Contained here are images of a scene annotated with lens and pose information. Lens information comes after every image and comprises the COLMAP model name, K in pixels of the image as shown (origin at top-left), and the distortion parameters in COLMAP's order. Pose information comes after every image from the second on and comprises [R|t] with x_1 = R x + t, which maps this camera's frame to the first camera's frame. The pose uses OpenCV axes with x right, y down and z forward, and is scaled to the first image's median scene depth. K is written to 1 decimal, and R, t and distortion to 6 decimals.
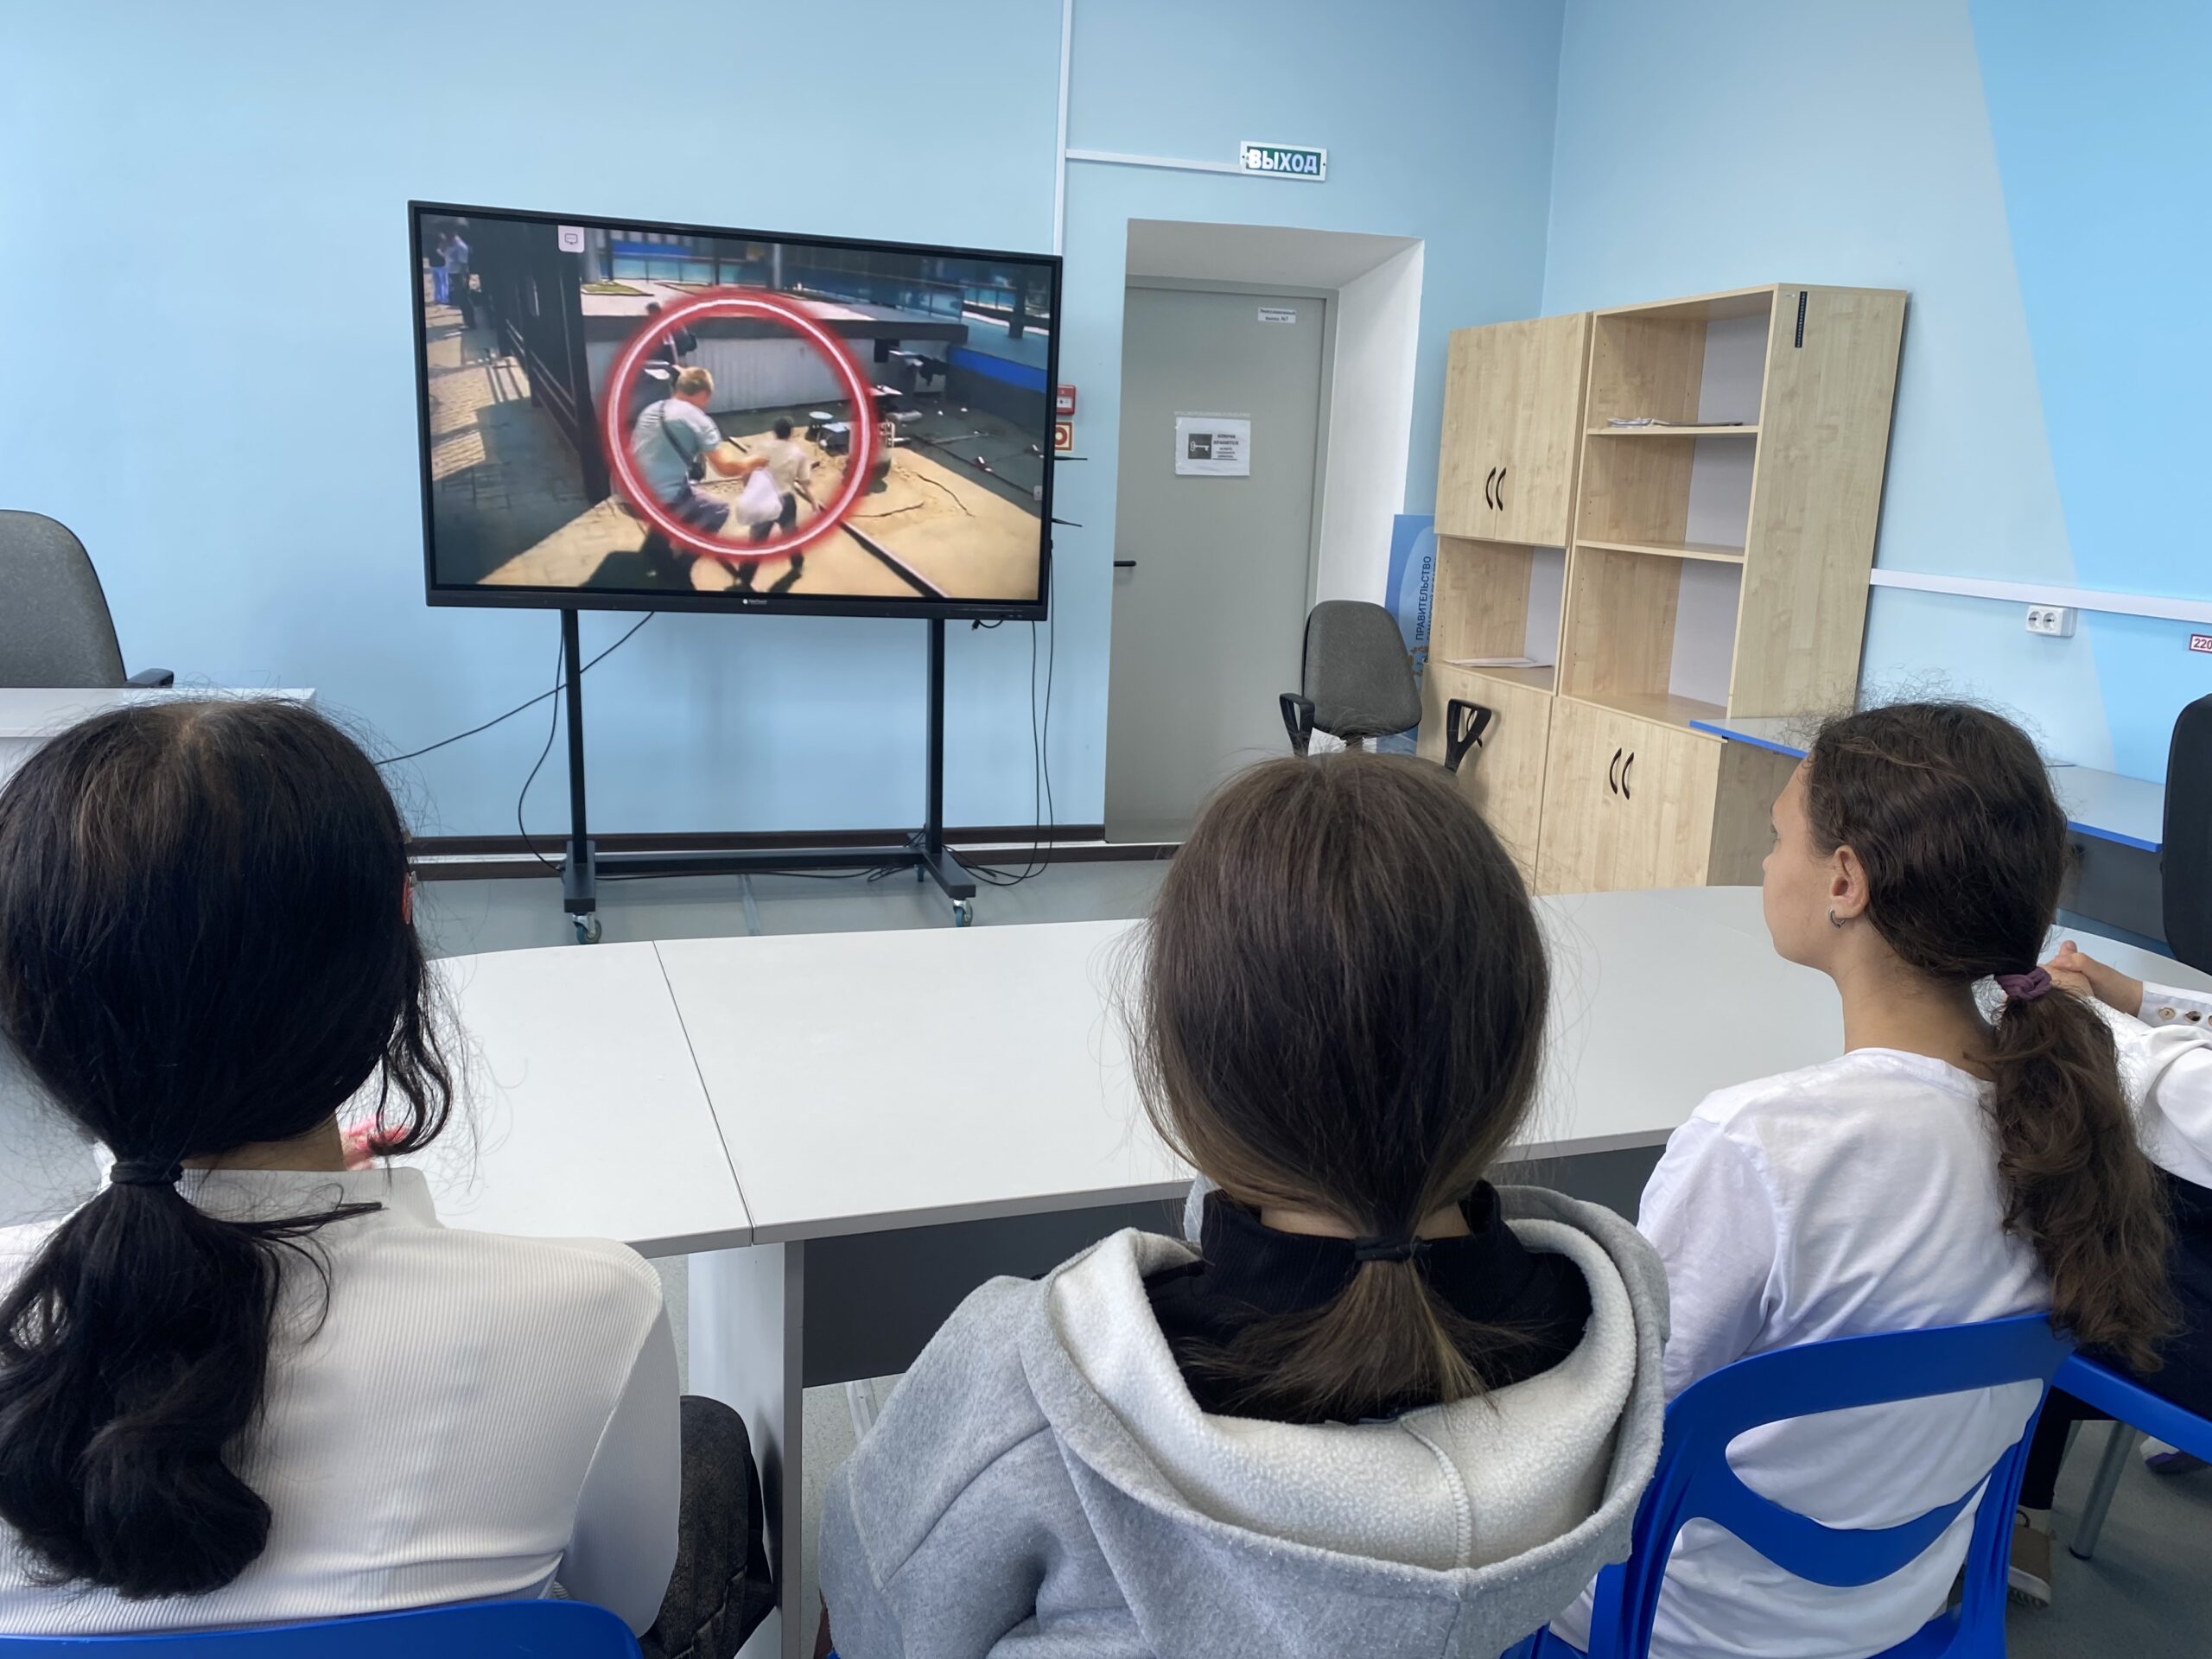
lens RADIAL K [[1698.3, 0, 1092.1], [0, 1698.3, 845.0], [0, 0, 1]] dist [0.048414, -0.061001]
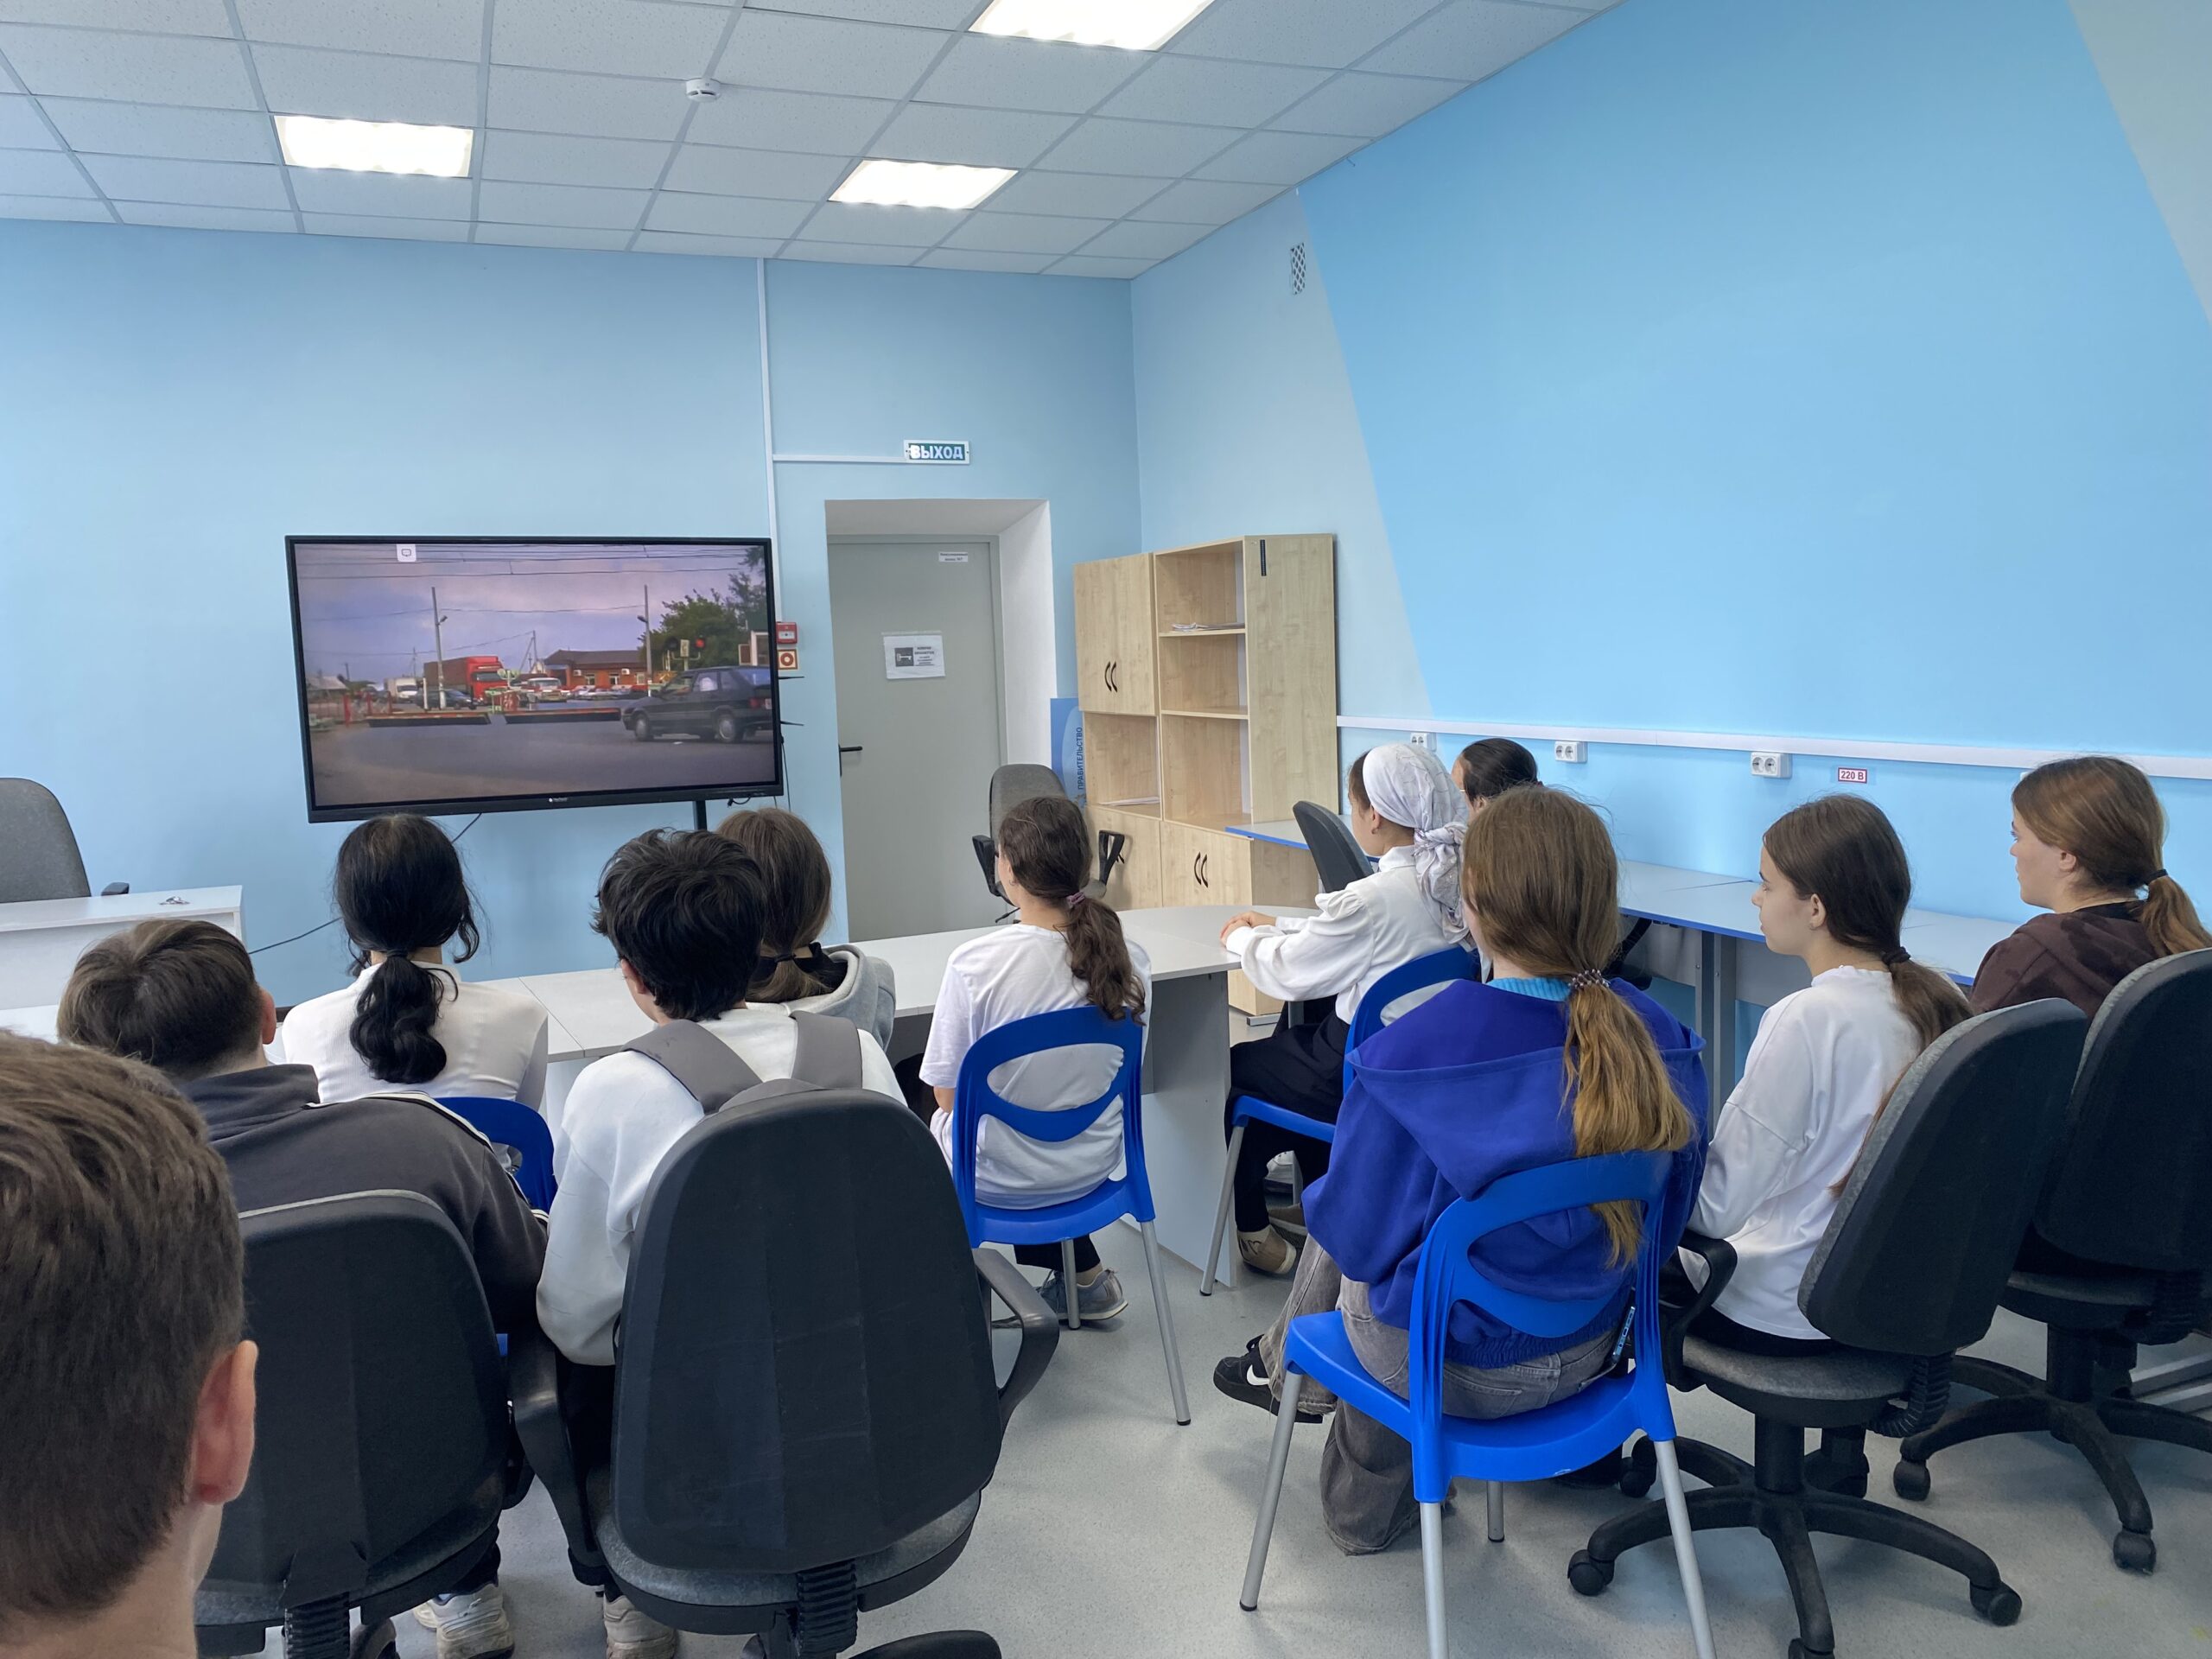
lens RADIAL K [[1698.3, 0, 1117.8], [0, 1698.3, 870.5], [0, 0, 1]] dist [0.048414, -0.061001]
pose [[0.988818, -0.086359, 0.121574, 0.066793], [0.096891, 0.991781, -0.083563, 0.066183], [-0.113358, 0.094408, 0.989059, -0.367787]]
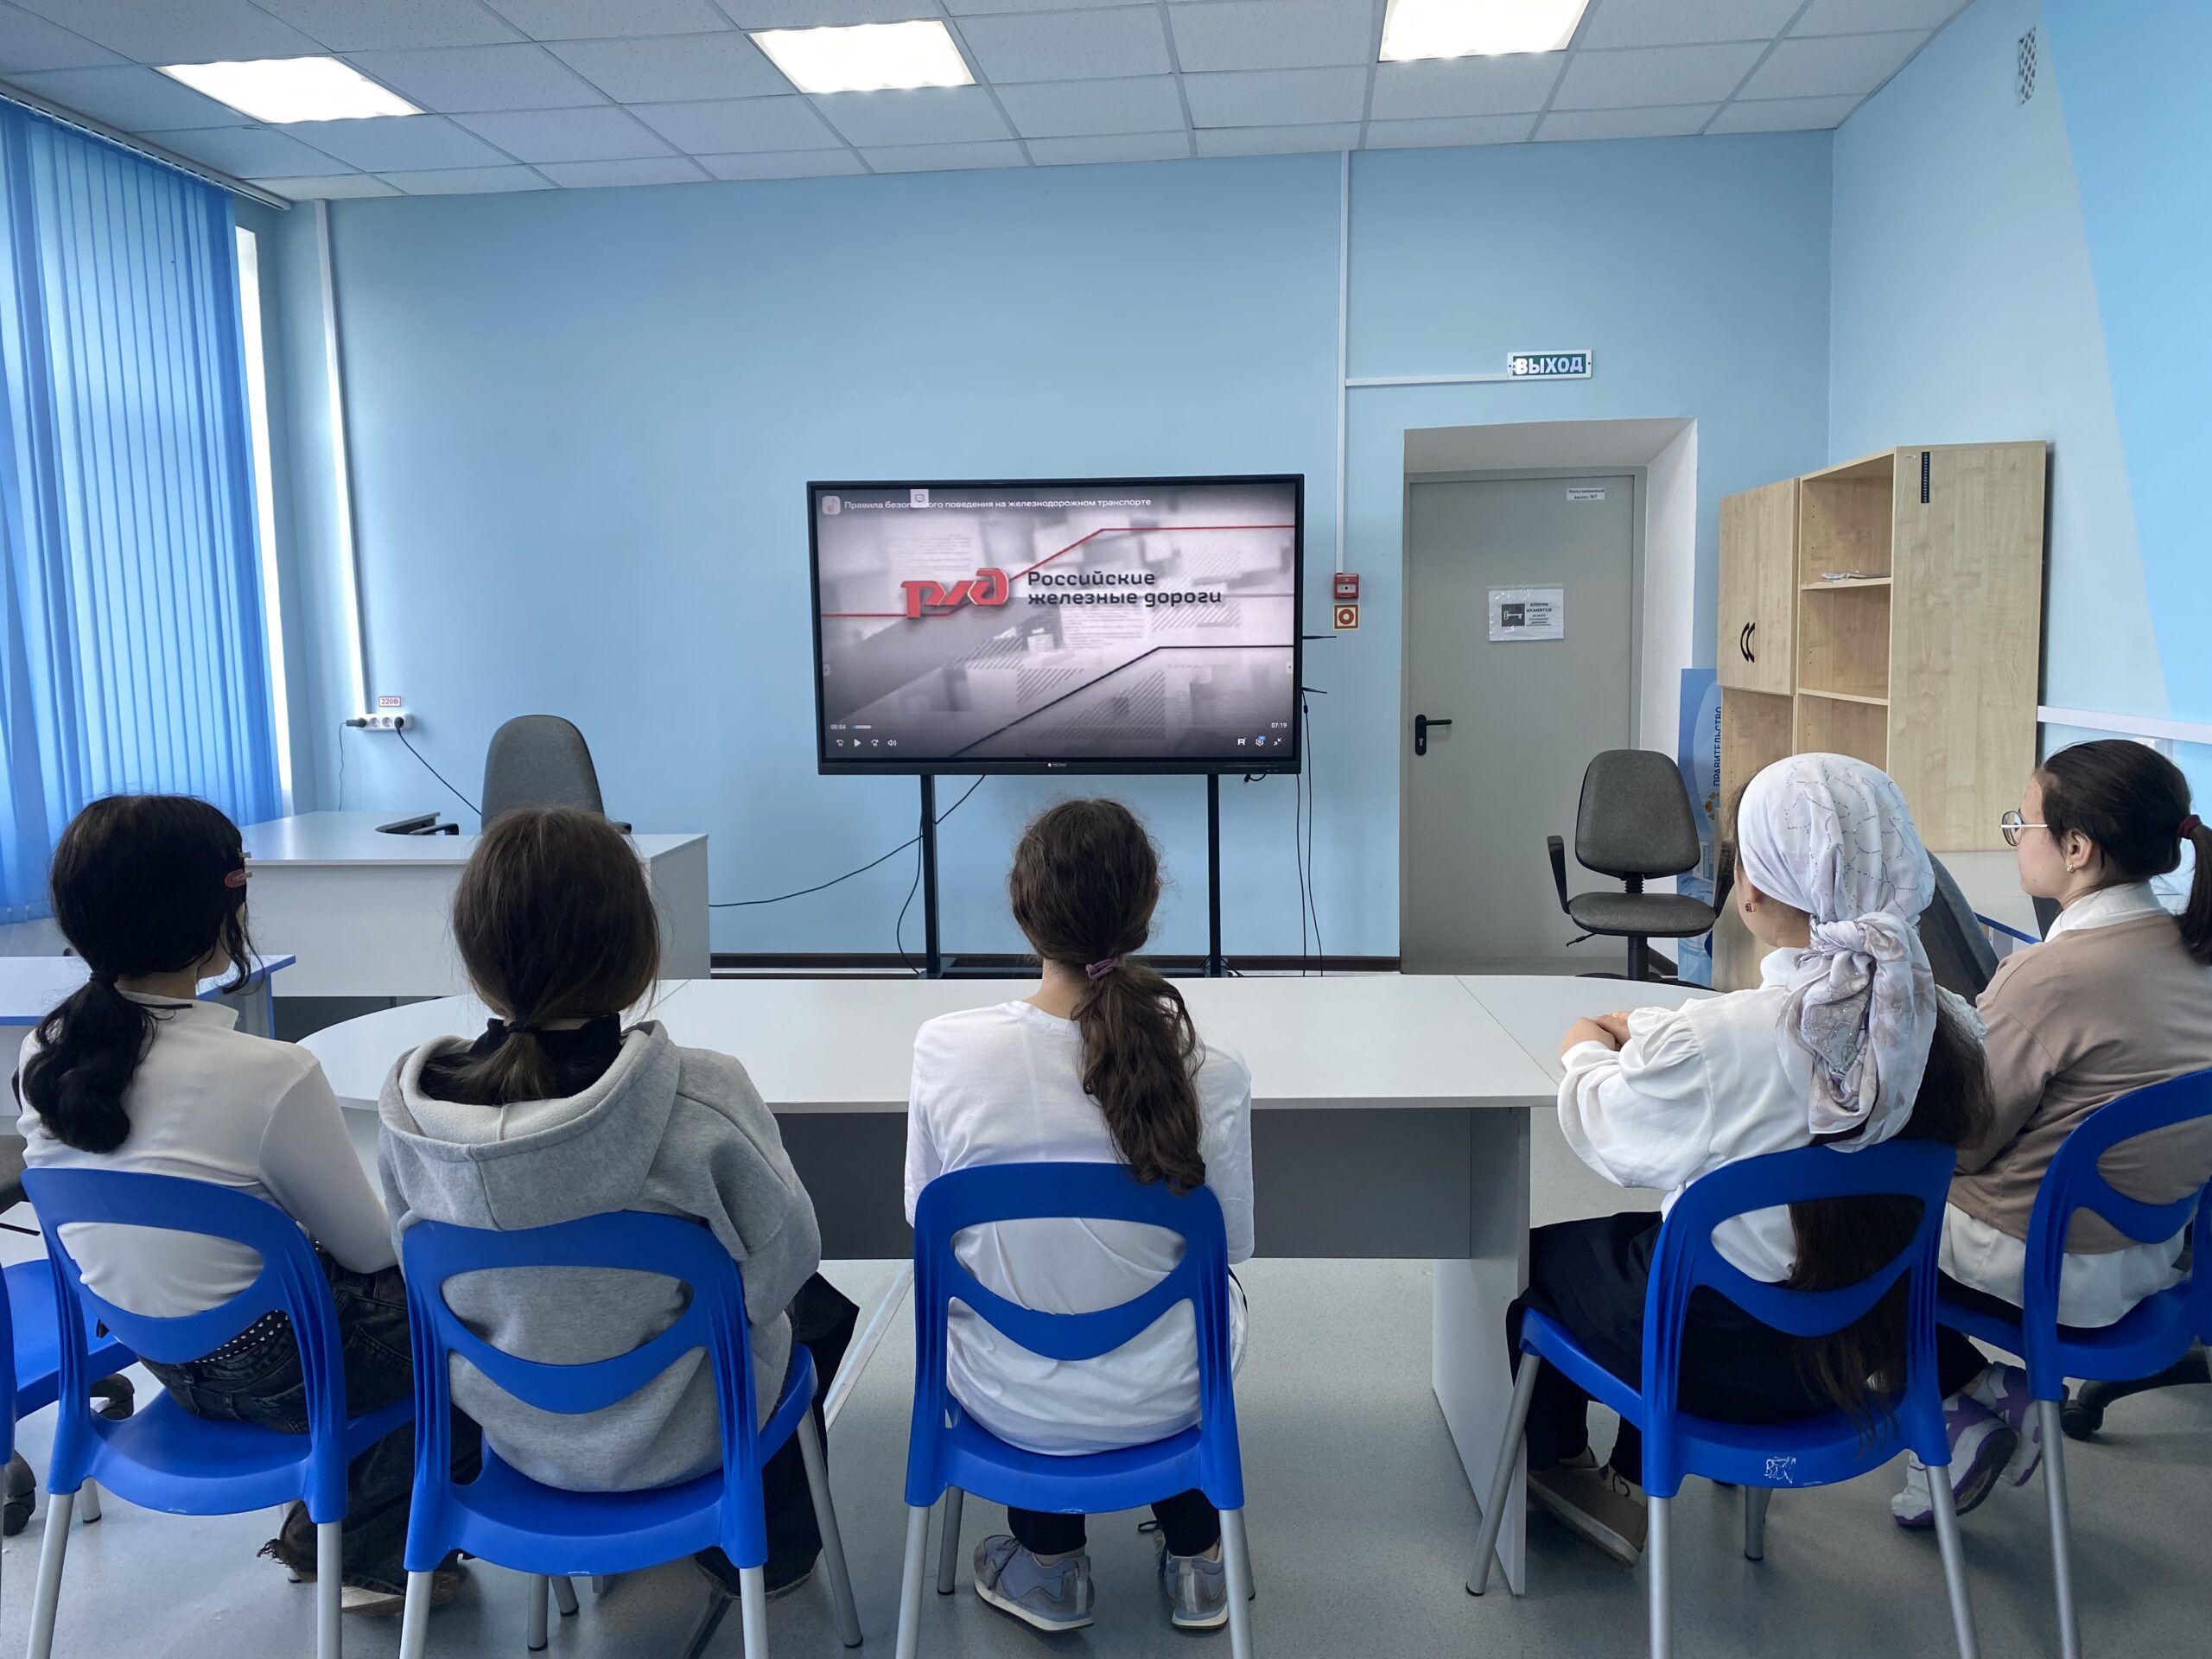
lens RADIAL K [[1698.3, 0, 1090.1], [0, 1698.3, 816.1], [0, 0, 1]] dist [0.048414, -0.061001]
pose [[0.930535, -0.013230, -0.365963, 0.262857], [-0.029032, 0.993536, -0.109738, 0.027632], [0.365049, 0.112740, 0.924137, -0.121831]]
